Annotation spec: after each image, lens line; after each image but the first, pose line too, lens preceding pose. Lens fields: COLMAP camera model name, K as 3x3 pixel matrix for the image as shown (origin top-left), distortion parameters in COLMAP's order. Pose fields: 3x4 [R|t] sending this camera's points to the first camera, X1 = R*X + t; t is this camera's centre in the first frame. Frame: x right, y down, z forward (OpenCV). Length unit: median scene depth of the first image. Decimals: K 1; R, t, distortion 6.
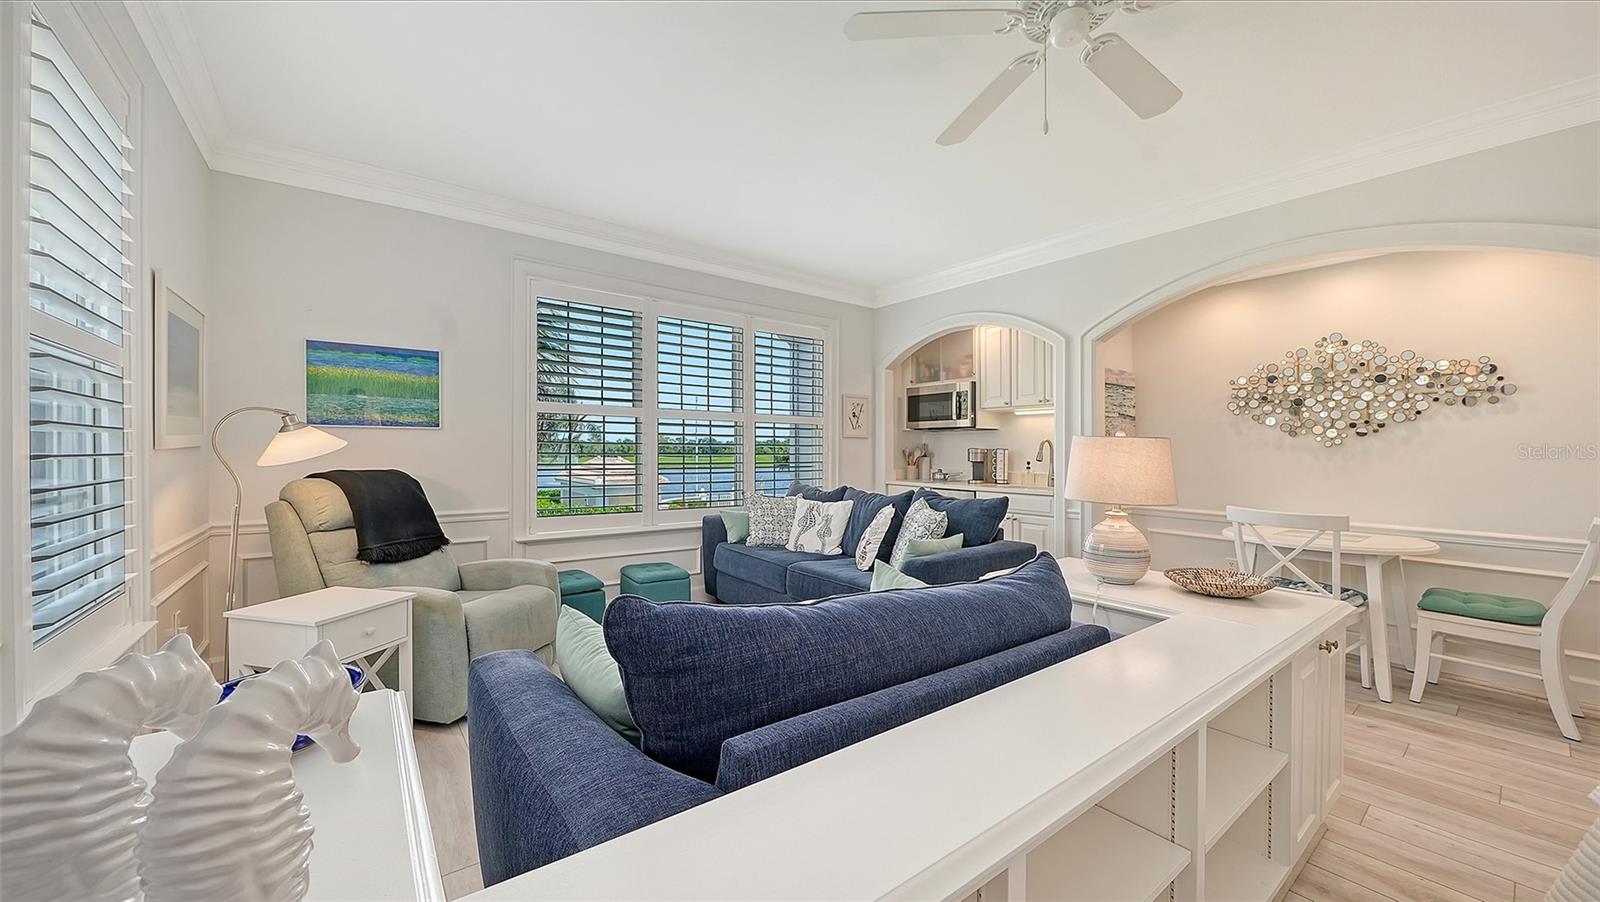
lens RADIAL K [[618.3, 0, 815.2], [0, 618.3, 453.7], [0, 0, 1]] dist [0.001383, 0.000326]
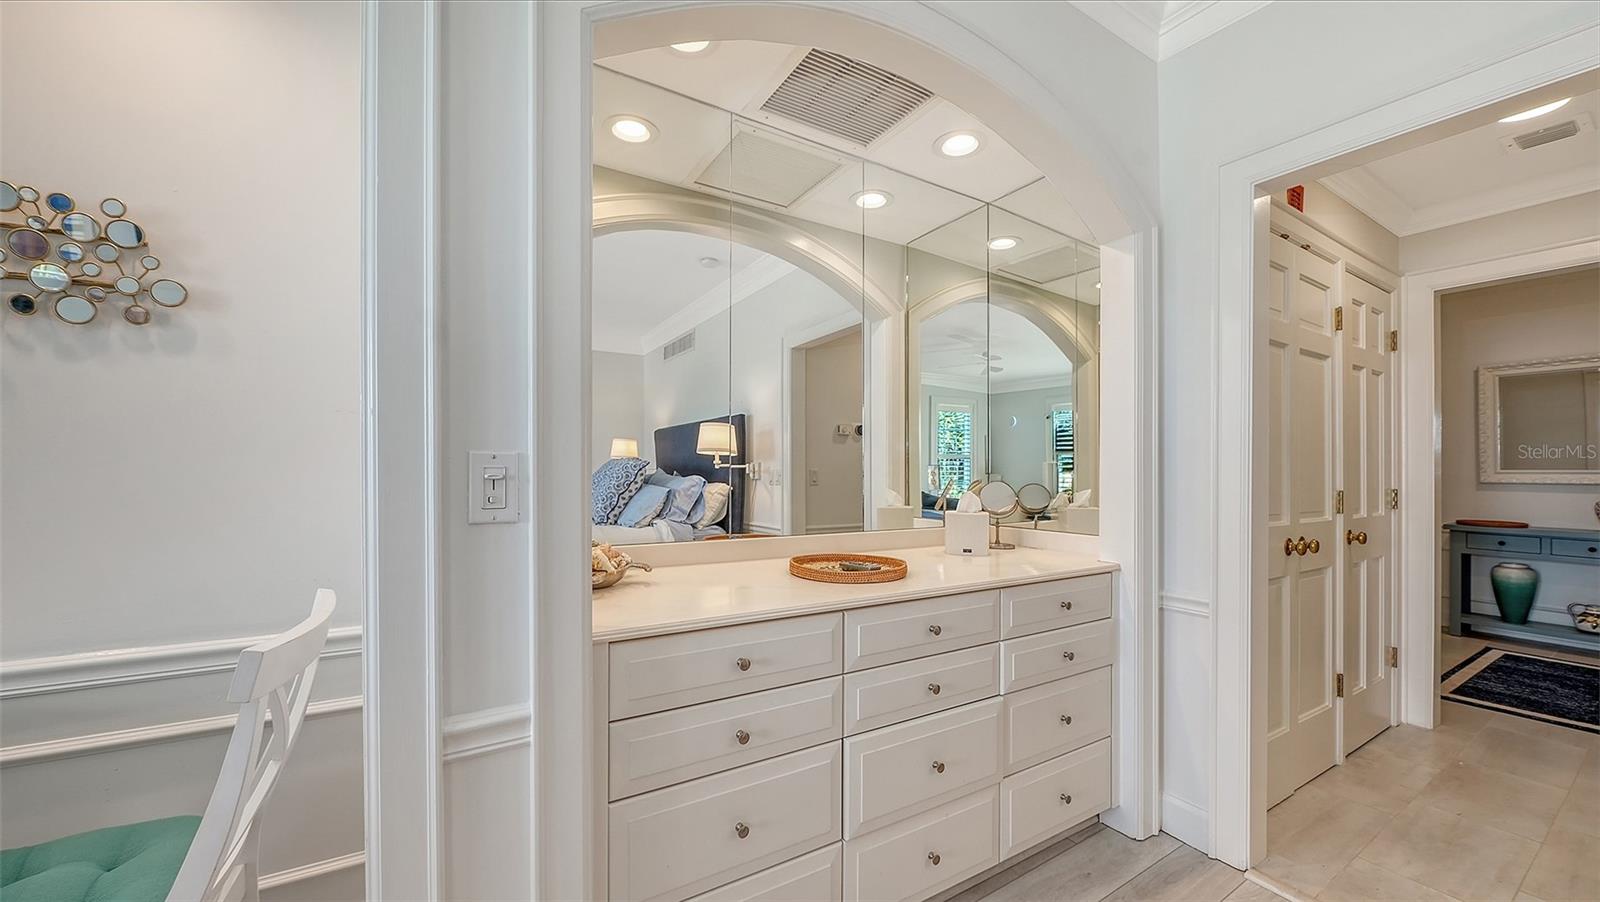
lens RADIAL K [[584.8, 0, 771.7], [0, 584.8, 459.2], [0, 0, 1]] dist [-0.000069, -0.003759]
pose [[0.153542, 0.004817, 0.988130, 0.607091], [-0.001563, 0.999988, -0.004632, 0.006886], [-0.988141, -0.000833, 0.153548, 0.410466]]
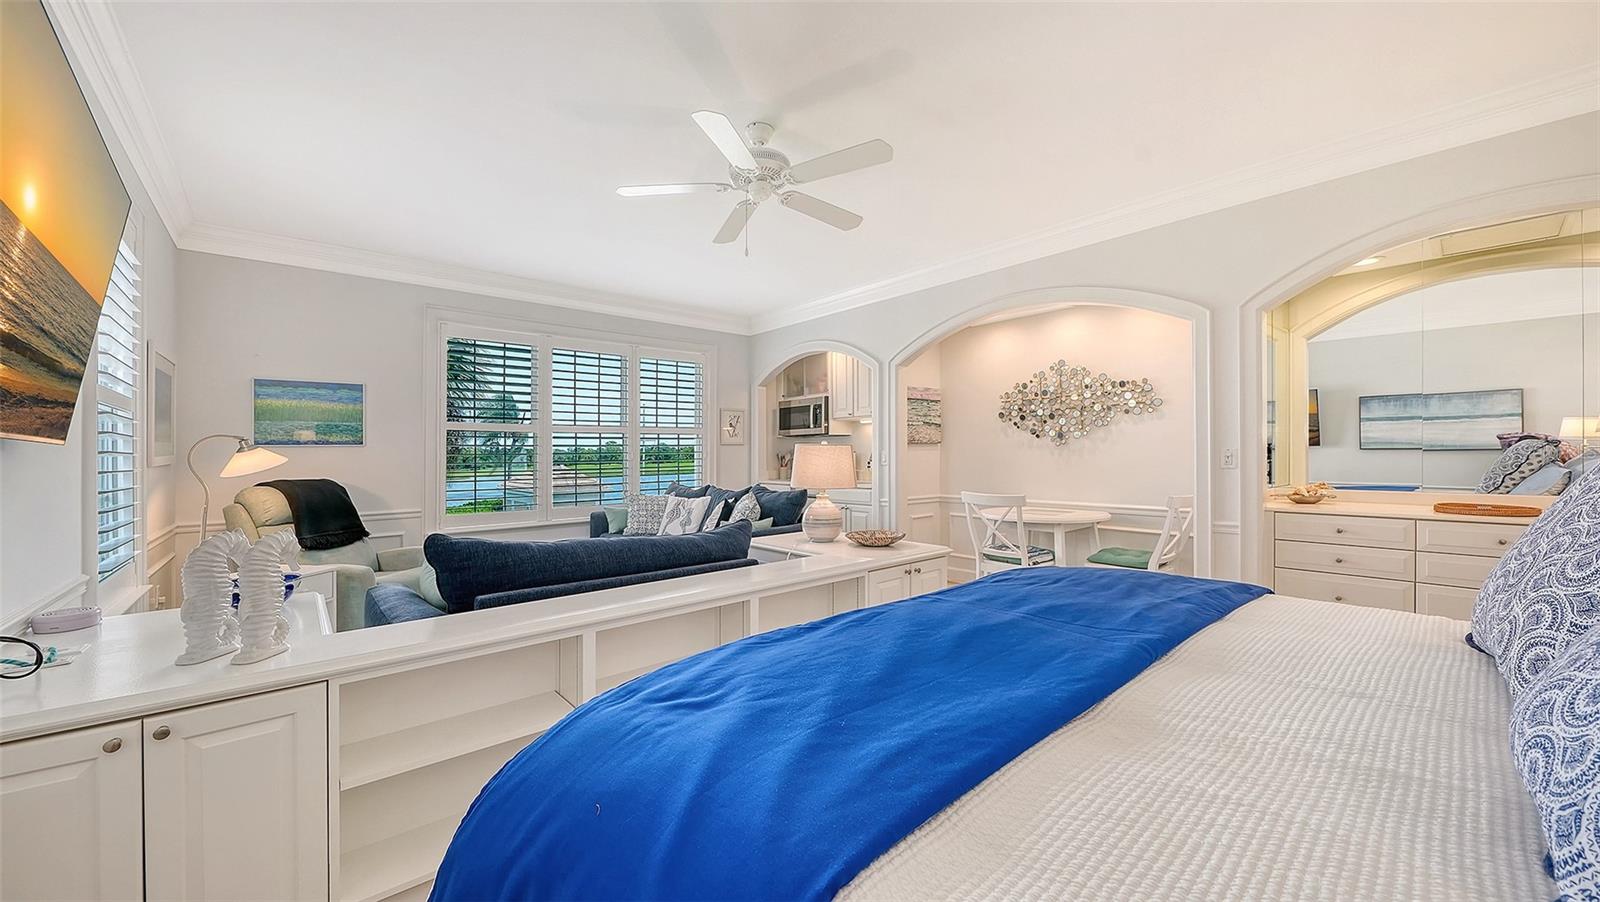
lens RADIAL K [[625.4, 0, 809.9], [0, 625.4, 438.5], [0, 0, 1]] dist [-0.000724, -0.000362]
pose [[0.998338, -0.020030, 0.054035, 0.199743], [0.021654, 0.999326, -0.029631, 0.001666], [-0.053406, 0.030752, 0.998099, -0.274193]]
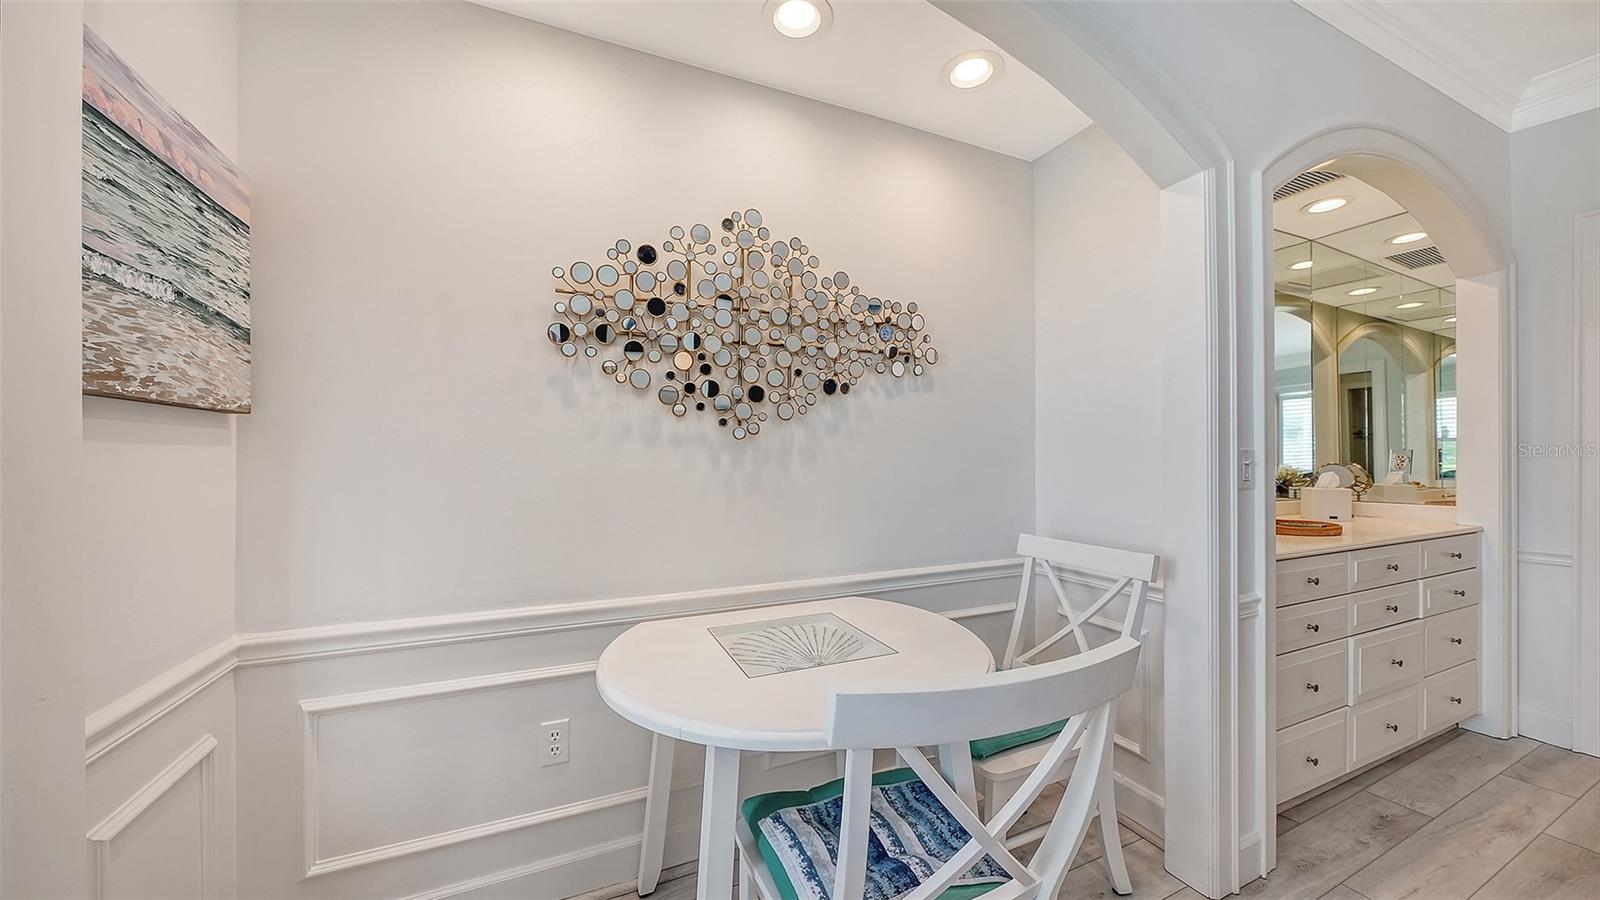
lens RADIAL K [[571.9, 0, 796.8], [0, 571.9, 455.7], [0, 0, 1]] dist [-0.000664, 0.000064]
pose [[0.251408, -0.005061, 0.967868, 0.355238], [0.016545, 0.999863, 0.000931, 0.002719], [-0.967740, 0.015779, 0.251457, 0.753196]]
